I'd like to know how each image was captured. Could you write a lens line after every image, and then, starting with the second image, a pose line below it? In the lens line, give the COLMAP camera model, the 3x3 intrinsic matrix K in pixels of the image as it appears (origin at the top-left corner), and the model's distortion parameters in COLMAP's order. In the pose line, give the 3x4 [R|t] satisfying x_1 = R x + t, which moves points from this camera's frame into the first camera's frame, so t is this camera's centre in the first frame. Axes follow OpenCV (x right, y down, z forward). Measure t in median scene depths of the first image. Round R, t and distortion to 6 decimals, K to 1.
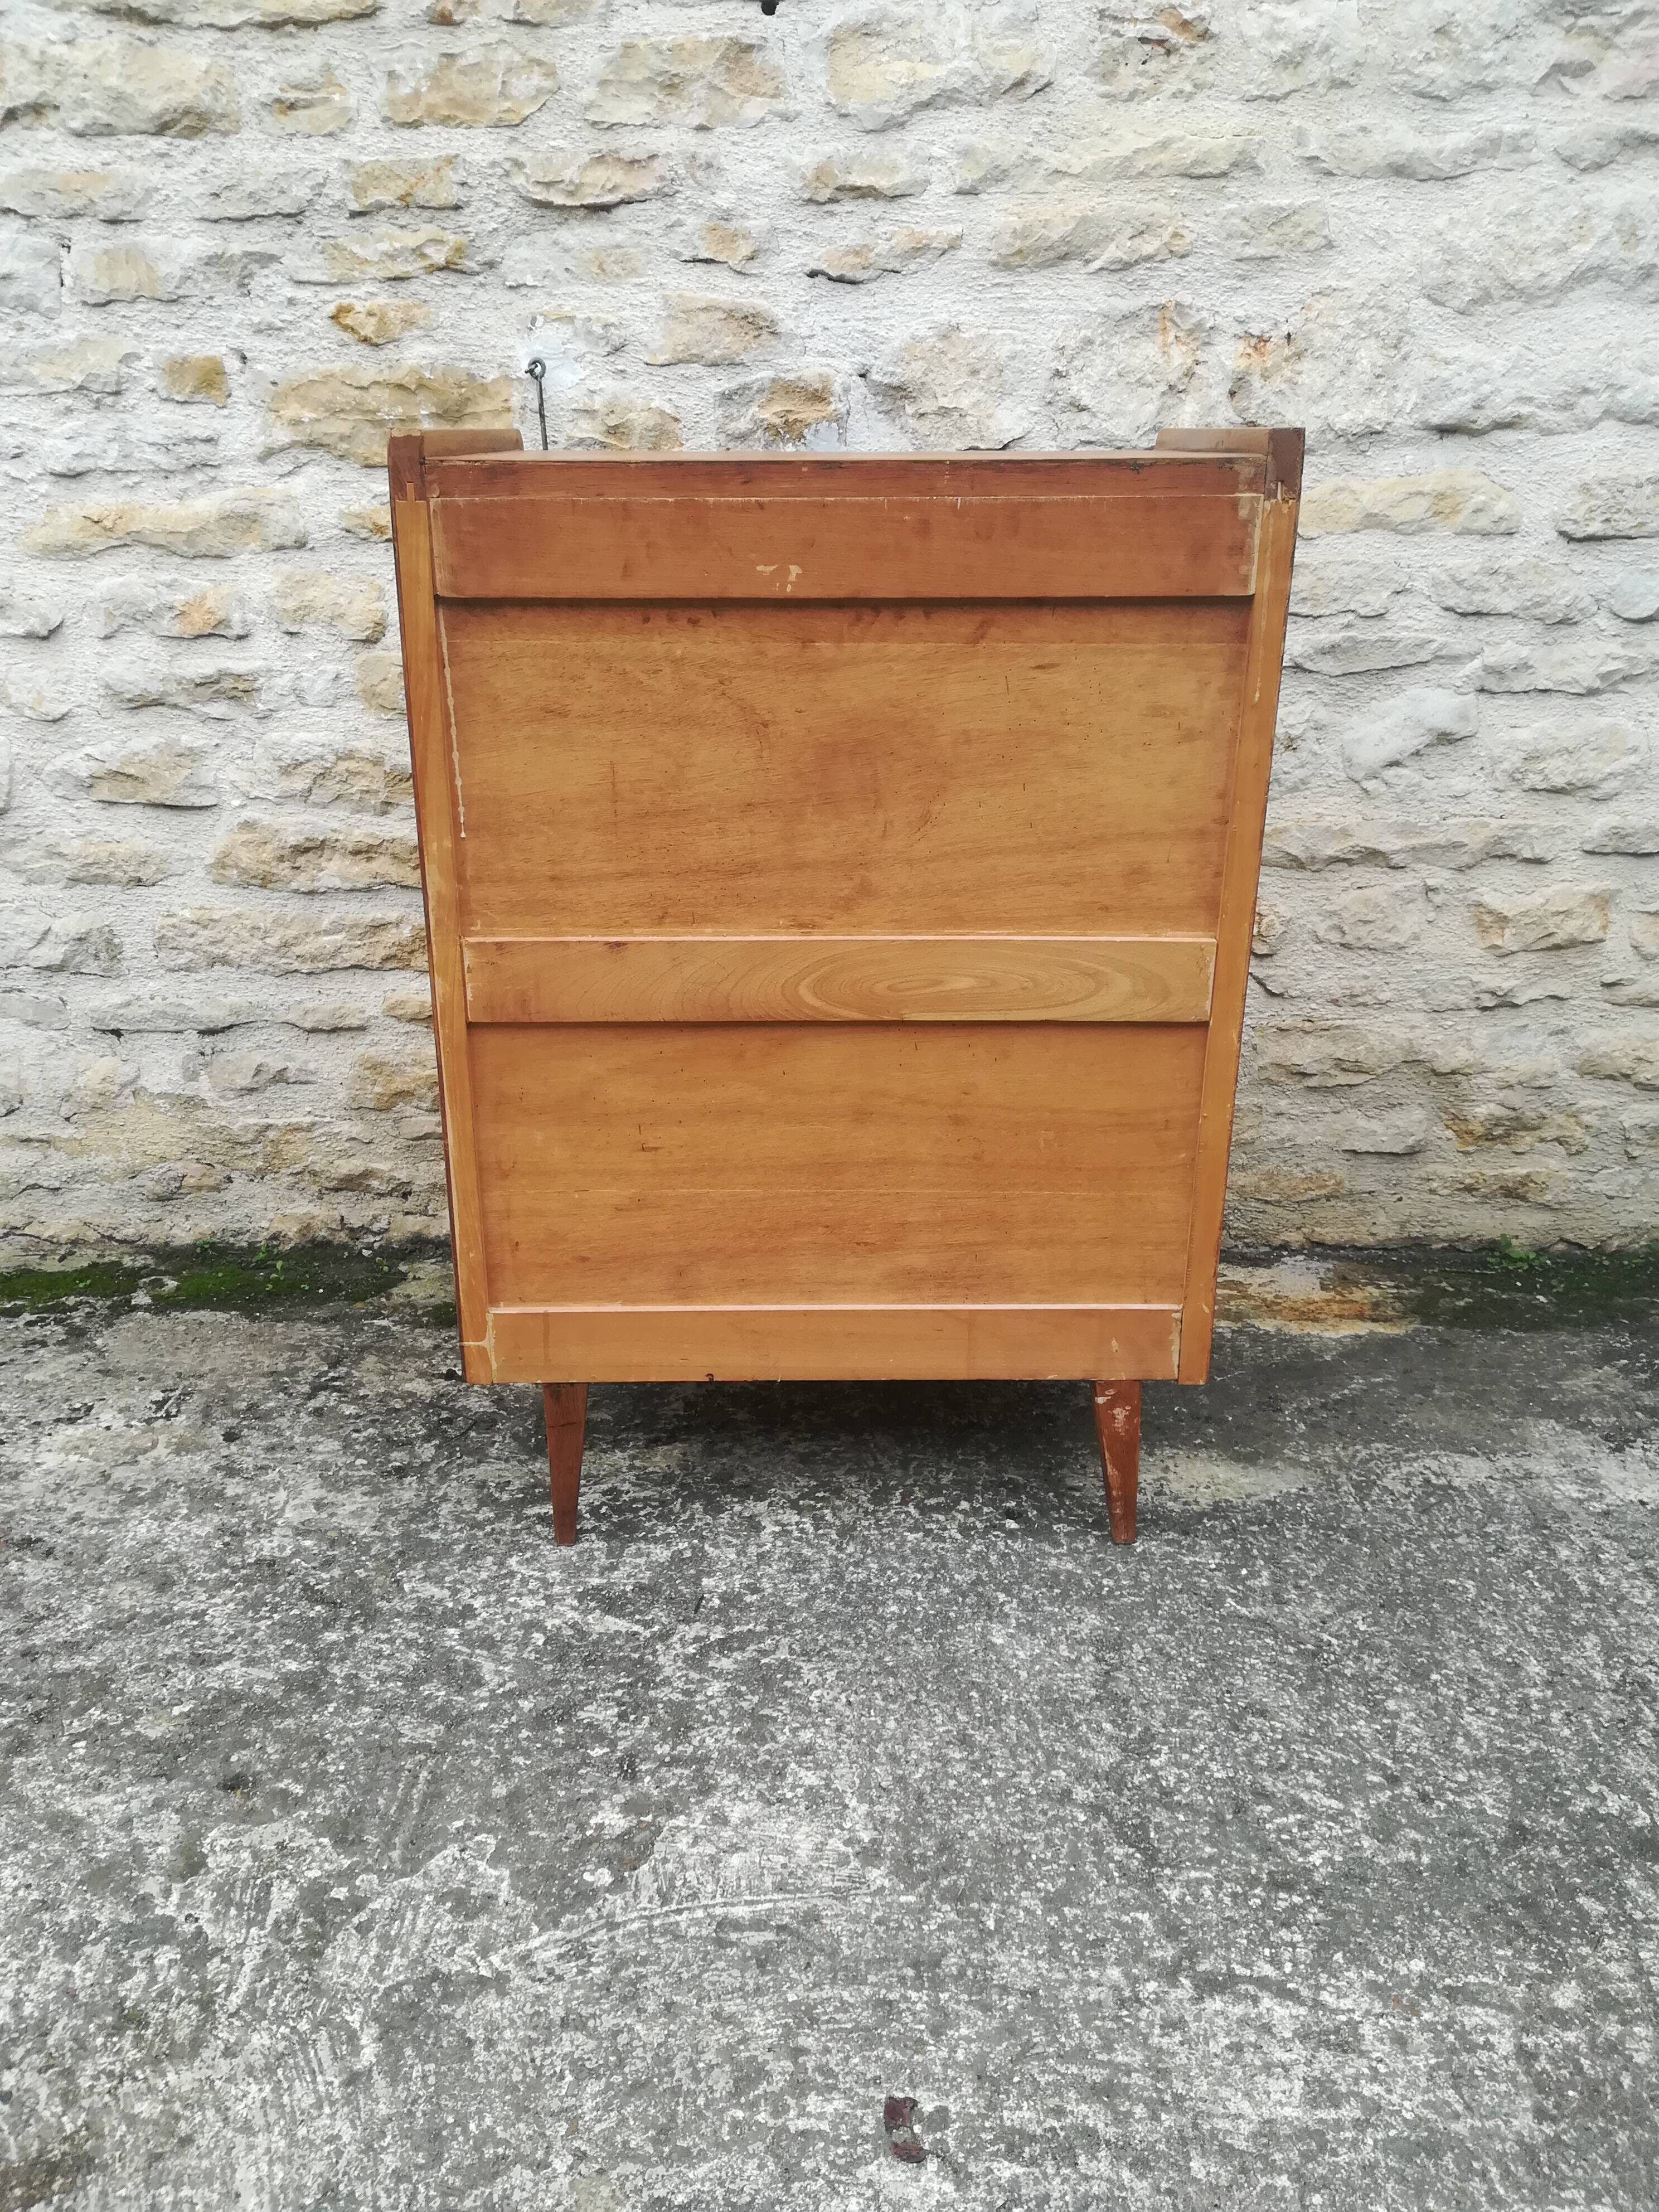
lens RADIAL K [[1734.6, 0, 808.4], [0, 1734.6, 1108.0], [0, 0, 1]] dist [0.045763, -0.073632]
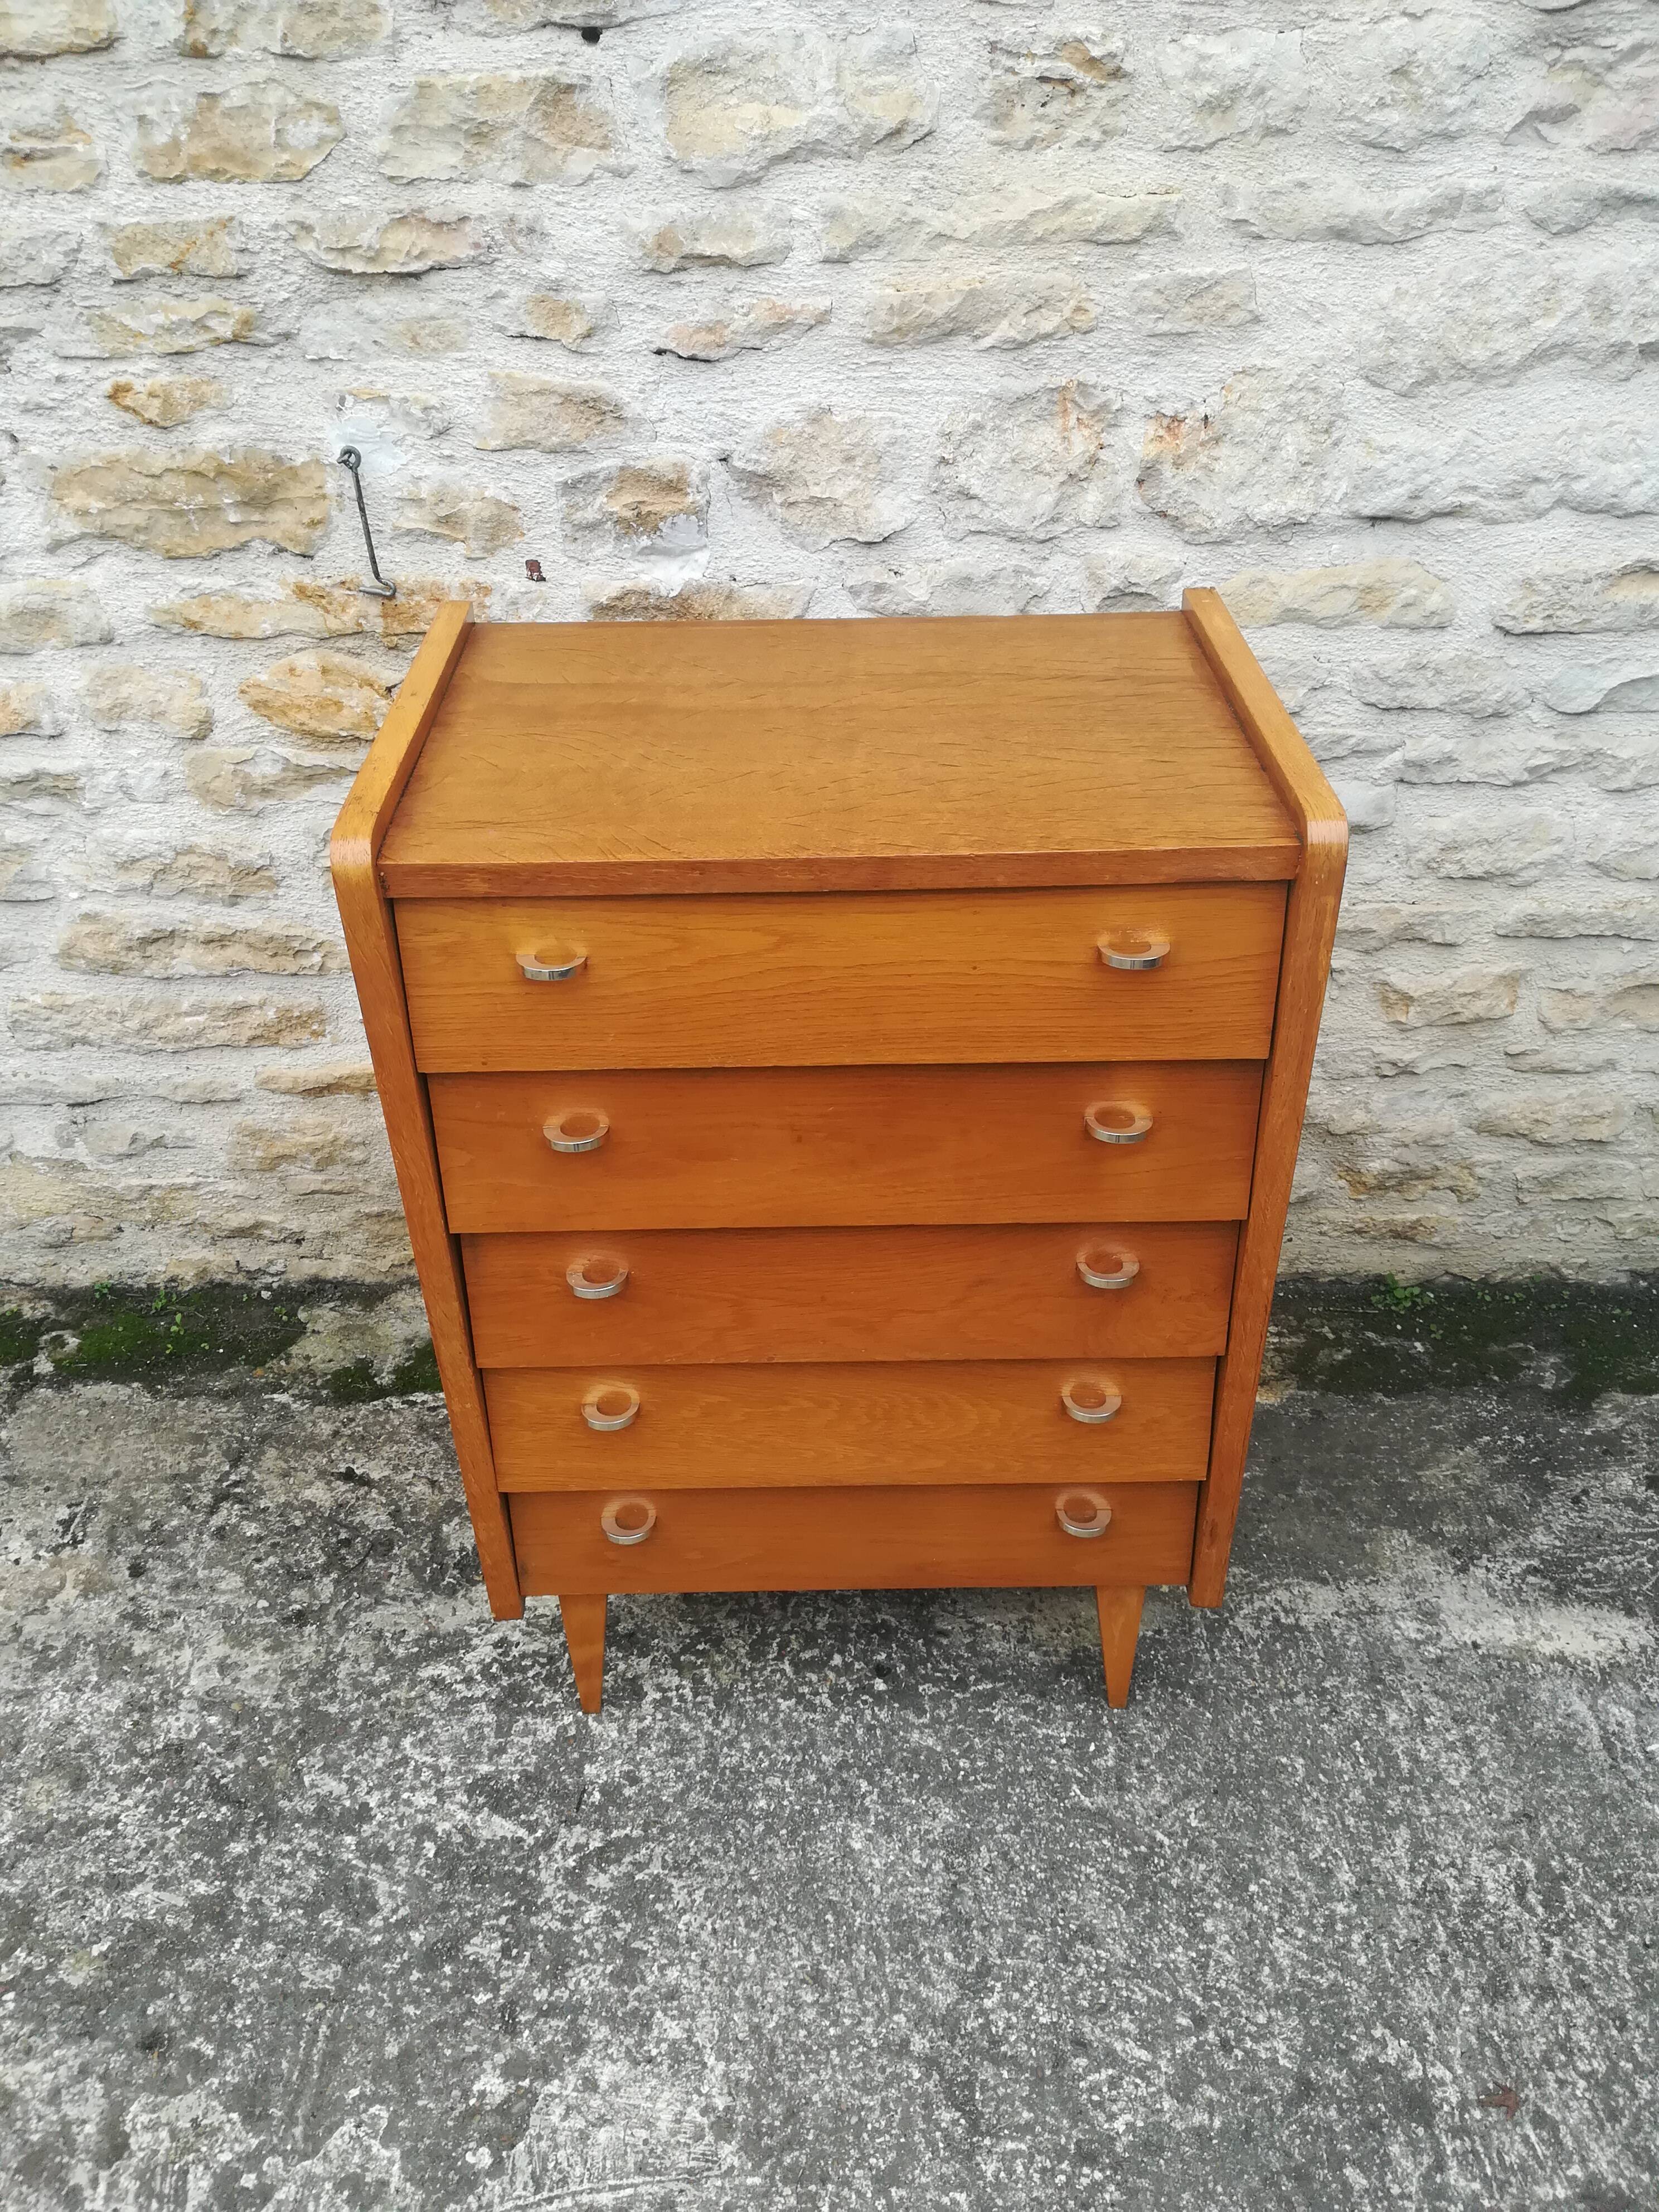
lens RADIAL K [[1734.6, 0, 810.9], [0, 1734.6, 1109.2], [0, 0, 1]] dist [0.045763, -0.073632]
pose [[0.999814, -0.015095, 0.011976, 0.070144], [0.011354, 0.963683, 0.266808, -0.396716], [-0.015569, -0.266622, 0.963675, 0.075793]]
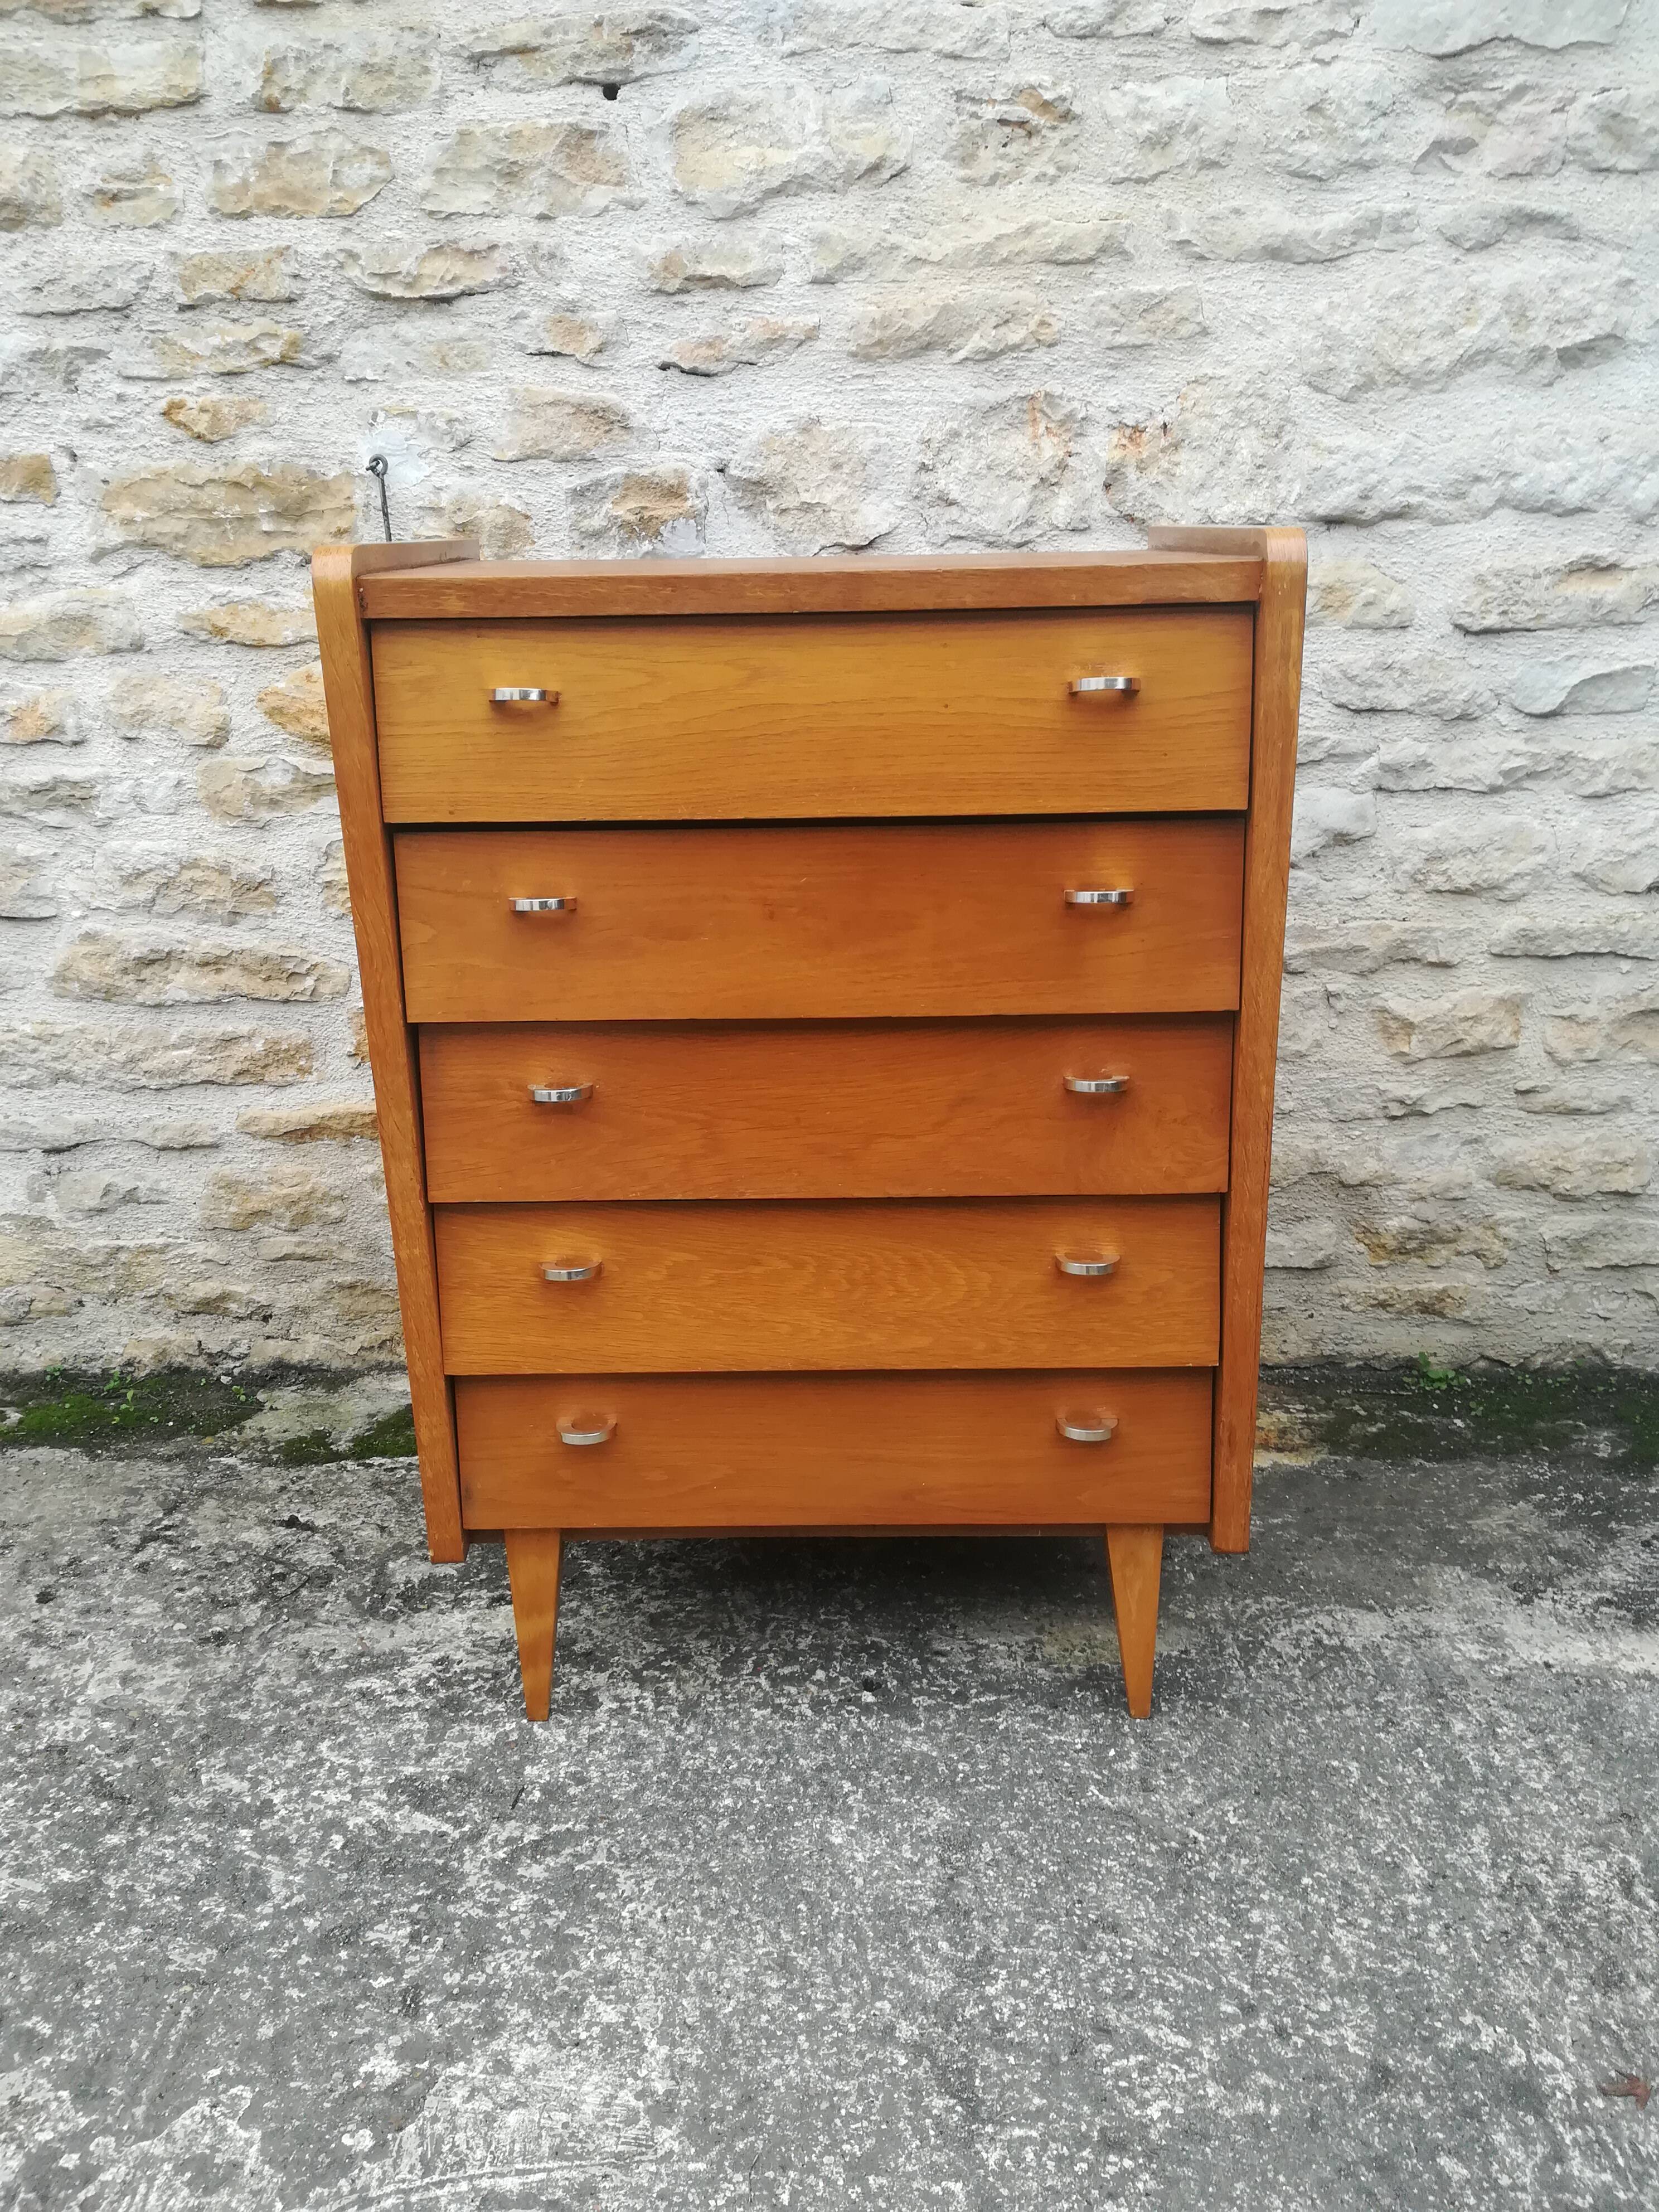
lens RADIAL K [[1734.6, 0, 815.6], [0, 1734.6, 1098.4], [0, 0, 1]] dist [0.045763, -0.073632]
pose [[0.999971, -0.007501, 0.001299, 0.093590], [0.007537, 0.999517, -0.030163, -0.054058], [-0.001072, 0.030172, 0.999544, 0.064224]]
